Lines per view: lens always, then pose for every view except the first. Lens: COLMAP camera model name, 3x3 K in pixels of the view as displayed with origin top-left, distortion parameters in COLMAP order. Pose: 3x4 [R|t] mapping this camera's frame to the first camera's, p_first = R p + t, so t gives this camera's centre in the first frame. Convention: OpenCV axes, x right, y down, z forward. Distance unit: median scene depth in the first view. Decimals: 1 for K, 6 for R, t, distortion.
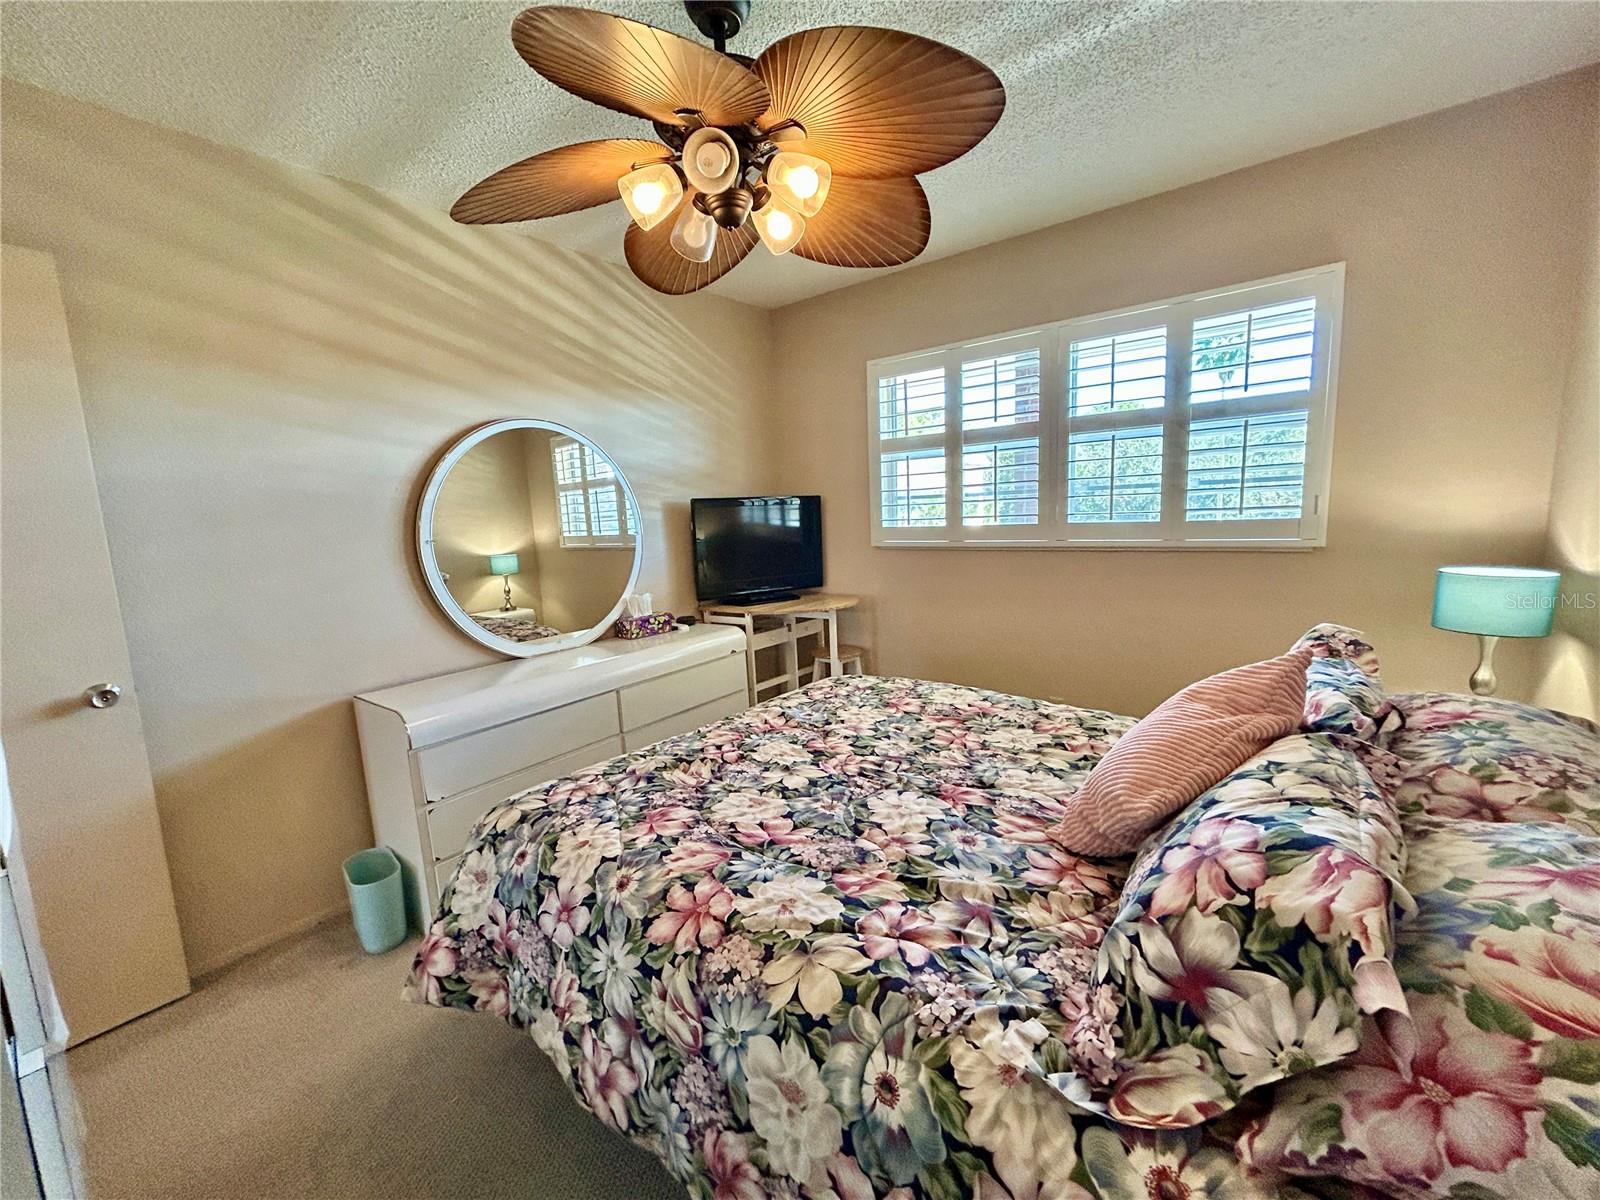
lens RADIAL K [[638.9, 0, 794.4], [0, 638.9, 599.3], [0, 0, 1]] dist [-0.001335, 0.000144]
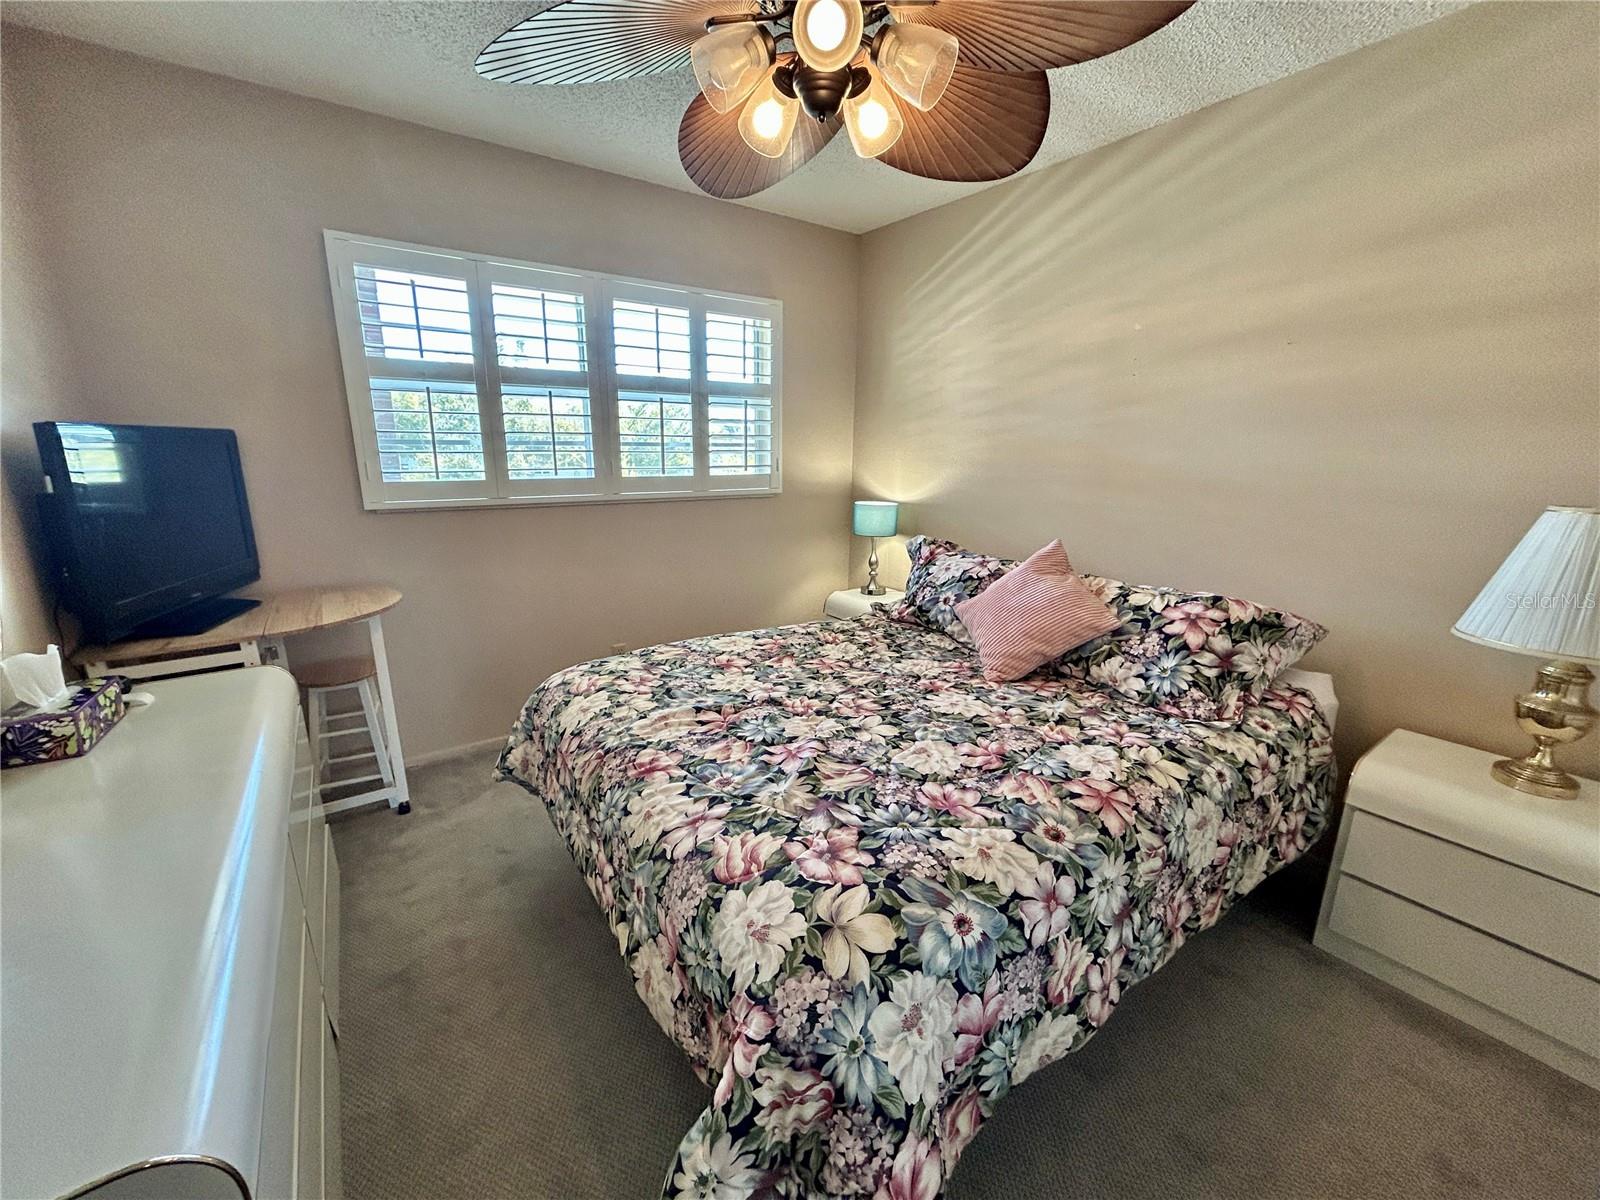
lens RADIAL K [[638.9, 0, 794.4], [0, 638.9, 599.3], [0, 0, 1]] dist [-0.001335, 0.000144]
pose [[0.286938, -0.181644, 0.940570, -0.849297], [0.110484, 0.981581, 0.155858, -0.089754], [-0.951557, 0.059197, 0.301721, 0.702236]]
